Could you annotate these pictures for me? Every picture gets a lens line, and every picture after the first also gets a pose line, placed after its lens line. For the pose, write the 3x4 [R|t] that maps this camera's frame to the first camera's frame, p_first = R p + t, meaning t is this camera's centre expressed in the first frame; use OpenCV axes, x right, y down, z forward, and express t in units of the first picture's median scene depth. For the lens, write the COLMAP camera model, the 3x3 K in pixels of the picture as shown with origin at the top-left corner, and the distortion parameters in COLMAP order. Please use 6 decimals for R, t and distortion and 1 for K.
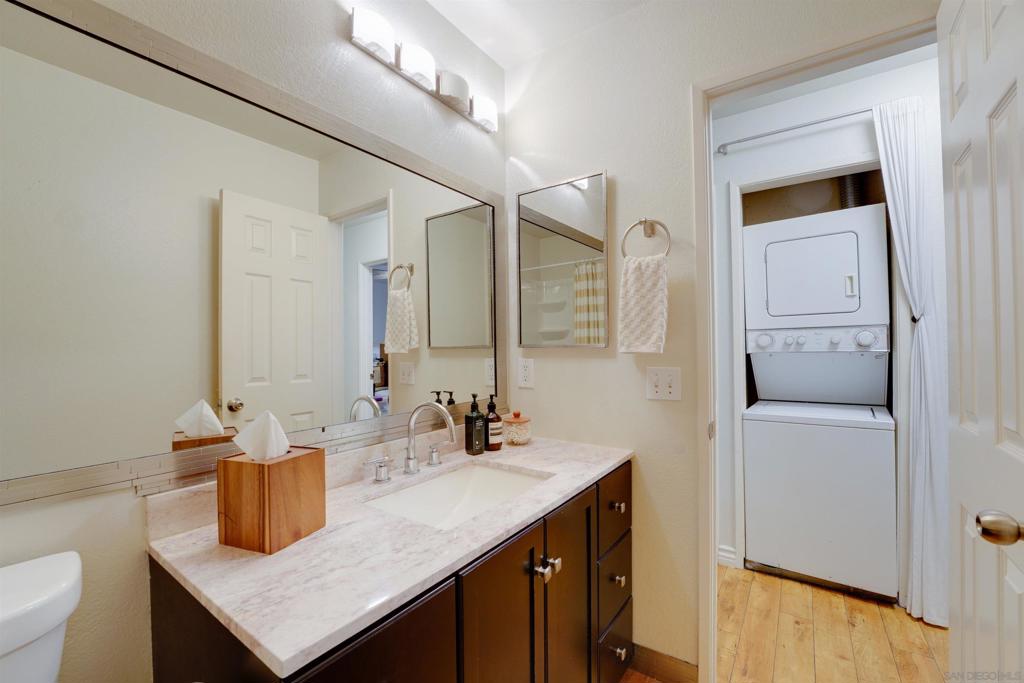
lens RADIAL K [[417.2, 0, 511.8], [0, 417.2, 344.0], [0, 0, 1]] dist [-0.024864, 0.000357]
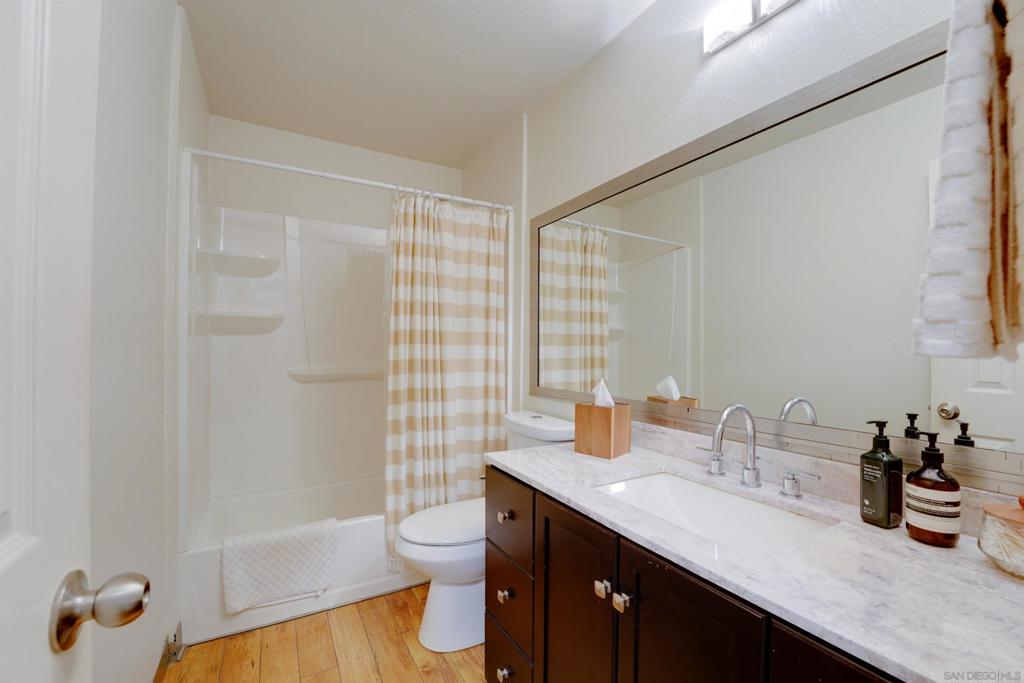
lens RADIAL K [[417.2, 0, 511.8], [0, 417.2, 344.0], [0, 0, 1]] dist [-0.024864, 0.000357]
pose [[-0.417137, -0.001007, -0.908843, 0.693980], [0.003576, 0.999990, -0.002749, 0.014259], [0.908837, -0.004397, -0.417129, 0.843856]]
